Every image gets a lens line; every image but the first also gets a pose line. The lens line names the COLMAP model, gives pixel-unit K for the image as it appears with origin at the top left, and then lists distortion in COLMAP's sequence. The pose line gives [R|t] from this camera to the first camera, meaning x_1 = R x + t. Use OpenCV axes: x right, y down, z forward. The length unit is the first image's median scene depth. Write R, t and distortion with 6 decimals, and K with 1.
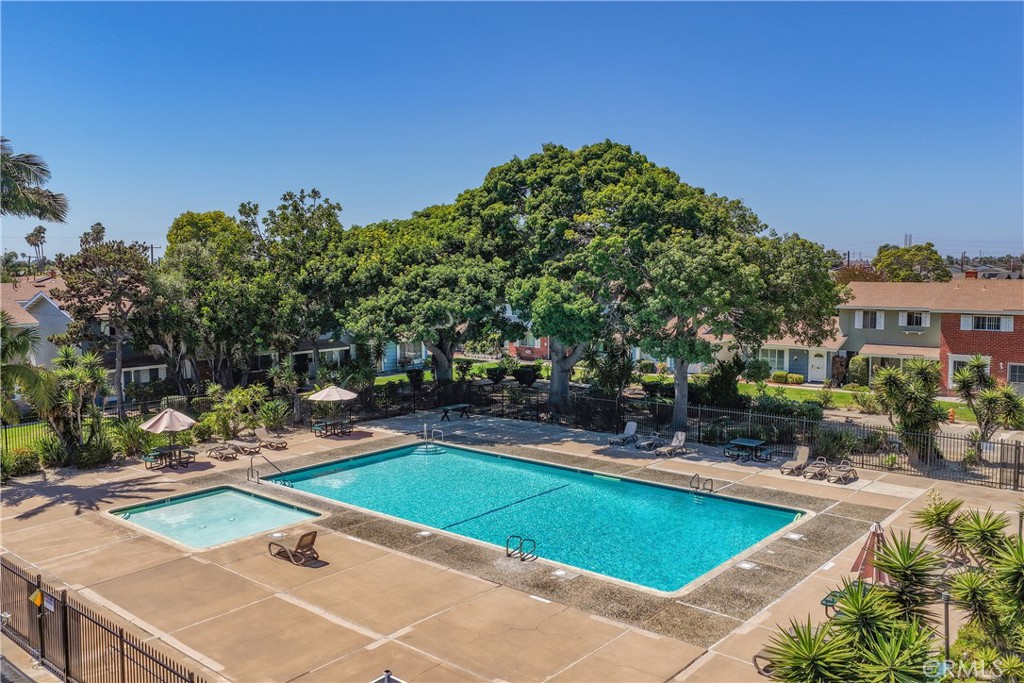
lens RADIAL K [[841.5, 0, 513.2], [0, 841.5, 342.7], [0, 0, 1]] dist [-0.001501, 0.000838]
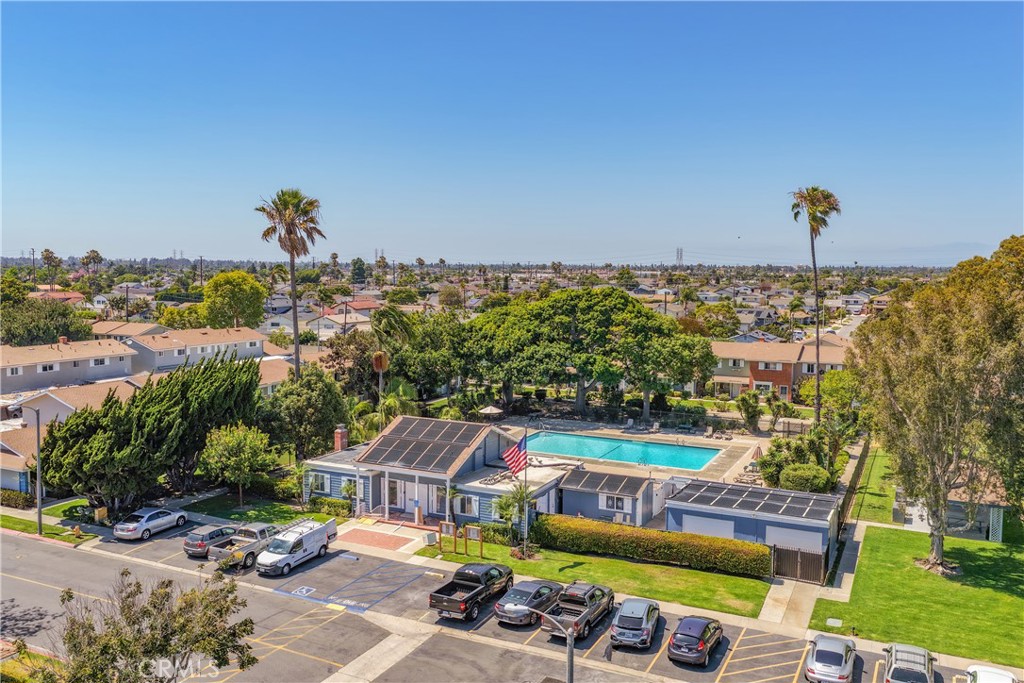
lens RADIAL K [[841.5, 0, 511.0], [0, 841.5, 340.3], [0, 0, 1]] dist [-0.001501, 0.000838]
pose [[0.969538, -0.007239, 0.244834, -0.754885], [0.008215, 0.999962, -0.002964, -0.116545], [-0.244803, 0.004885, 0.969561, -1.142194]]
